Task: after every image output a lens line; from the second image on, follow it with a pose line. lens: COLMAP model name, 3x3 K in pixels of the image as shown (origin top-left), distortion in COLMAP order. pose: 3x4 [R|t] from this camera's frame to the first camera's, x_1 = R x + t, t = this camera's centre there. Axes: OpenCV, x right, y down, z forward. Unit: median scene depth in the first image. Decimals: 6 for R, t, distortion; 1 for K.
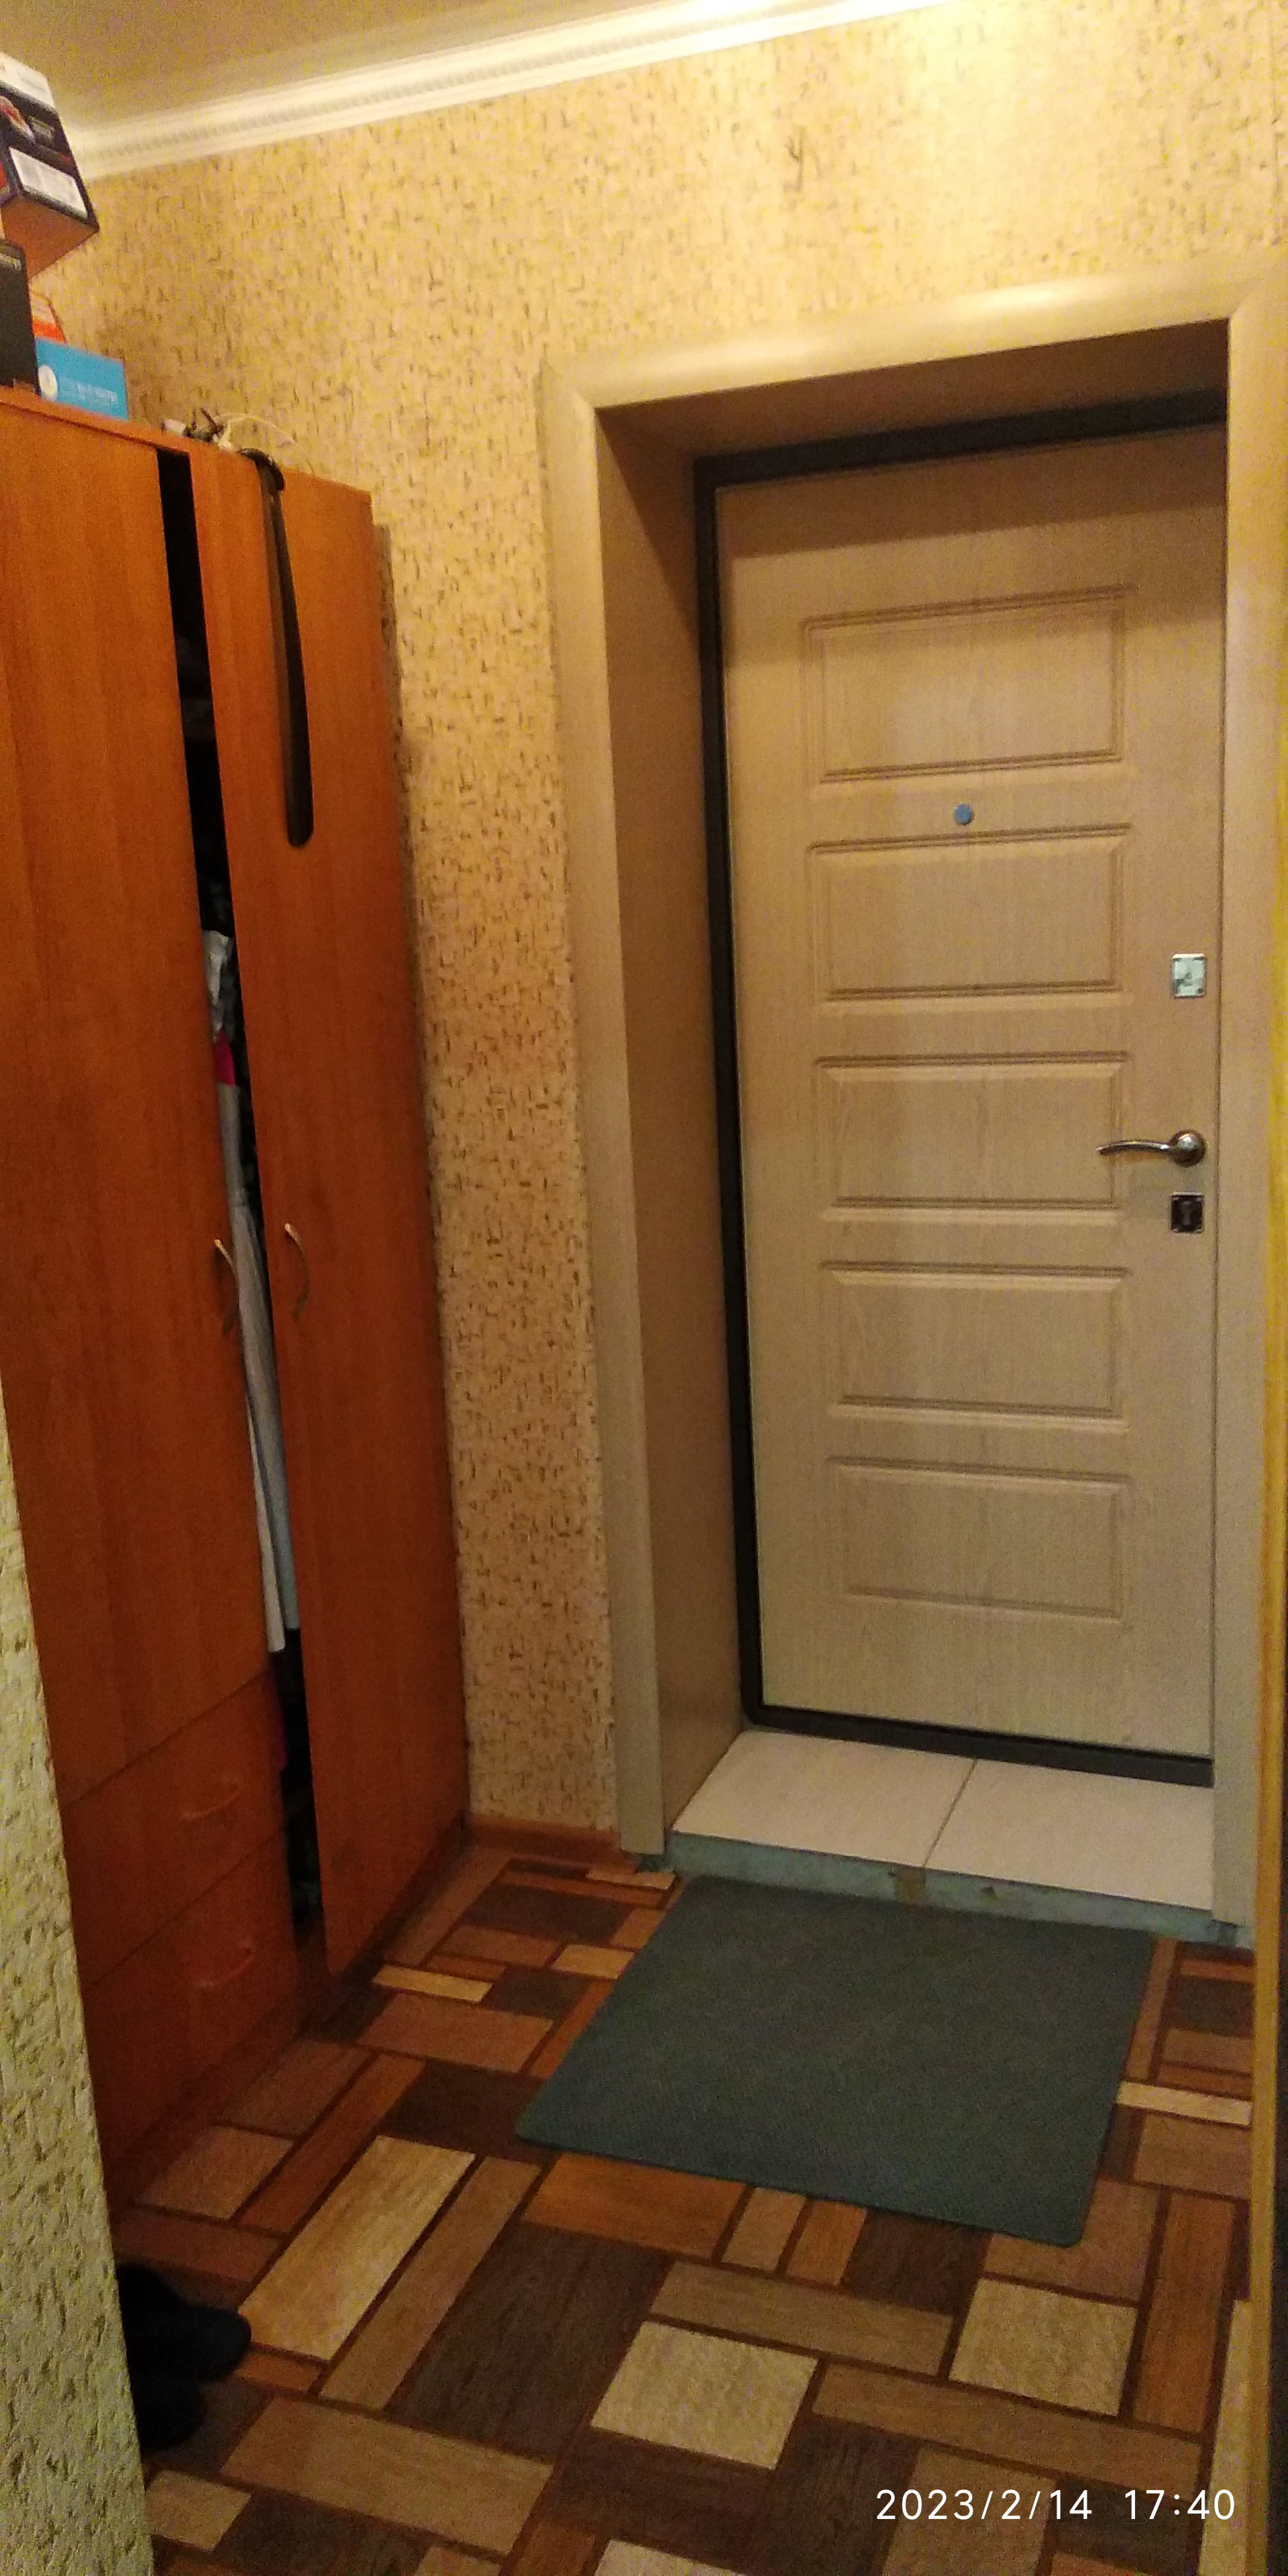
lens RADIAL K [[1976.7, 0, 670.7], [0, 1976.7, 1283.9], [0, 0, 1]] dist [0.068023, -0.075870]
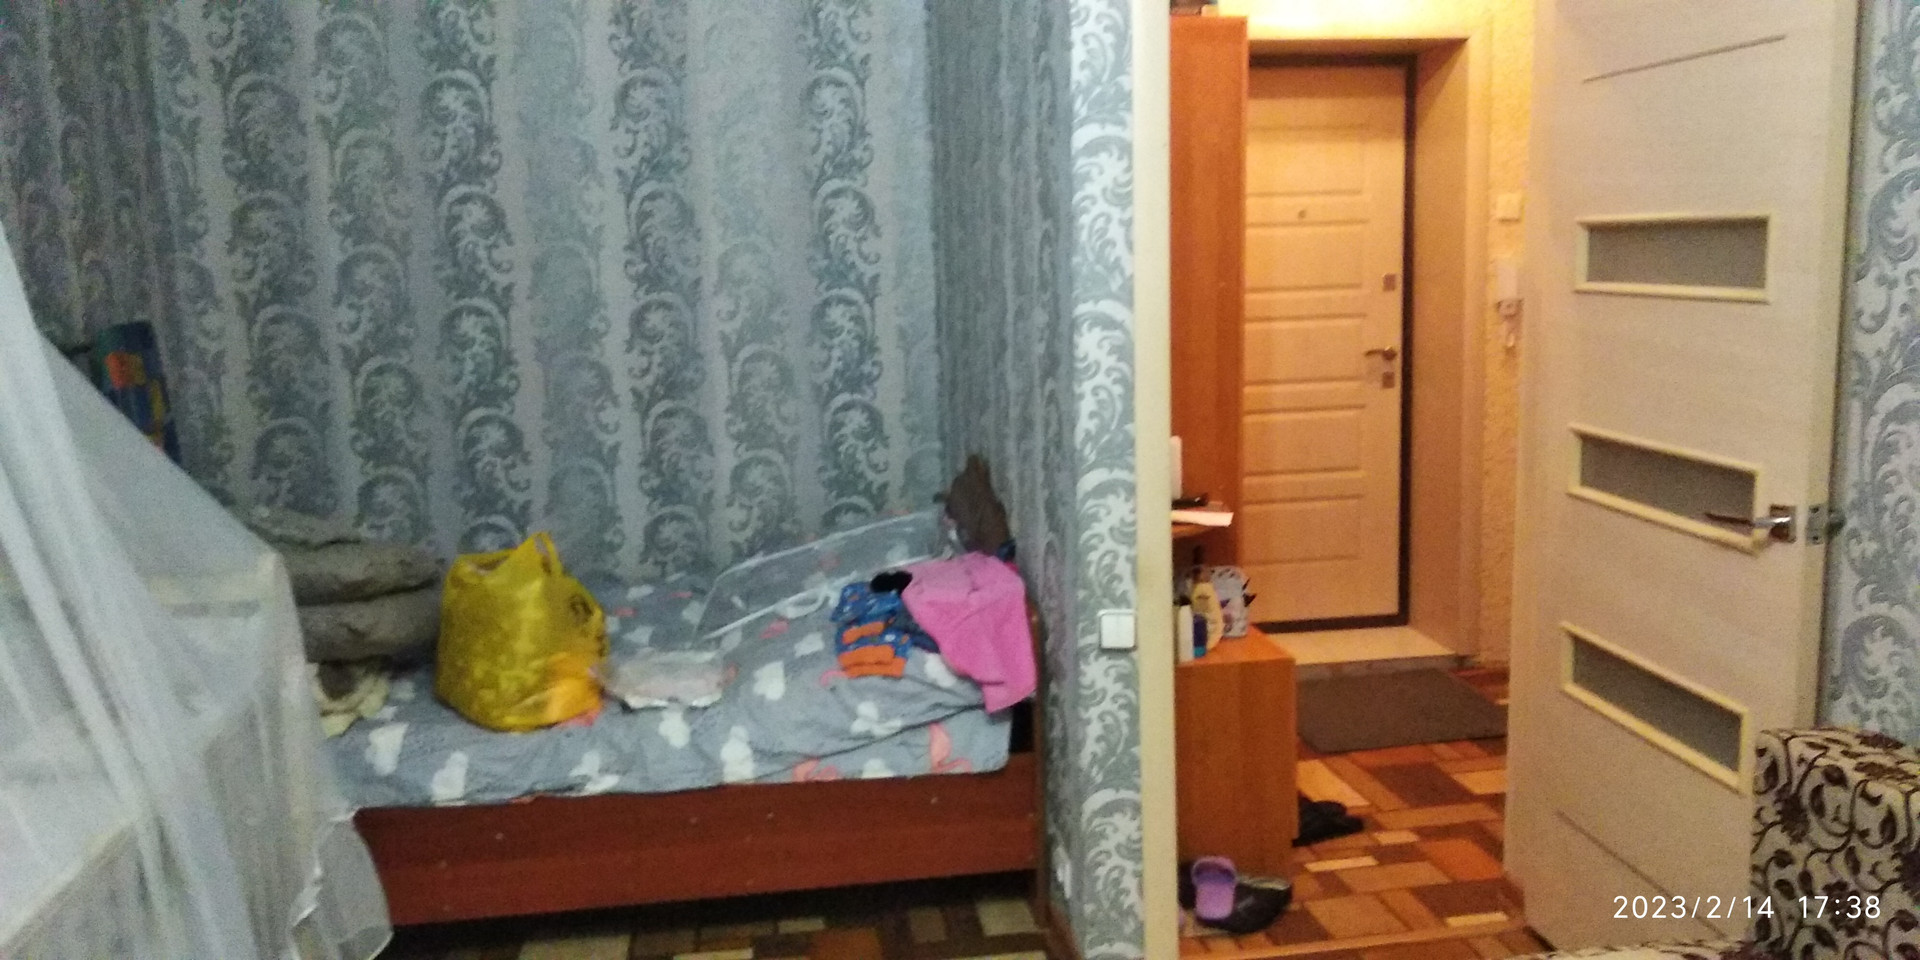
lens RADIAL K [[1473.3, 0, 962.8], [0, 1473.3, 438.0], [0, 0, 1]] dist [0.068023, -0.075870]
pose [[0.873117, -0.037464, 0.486070, -1.302207], [0.082318, 0.994056, -0.071249, 0.145536], [-0.480511, 0.102221, 0.871011, -0.373368]]
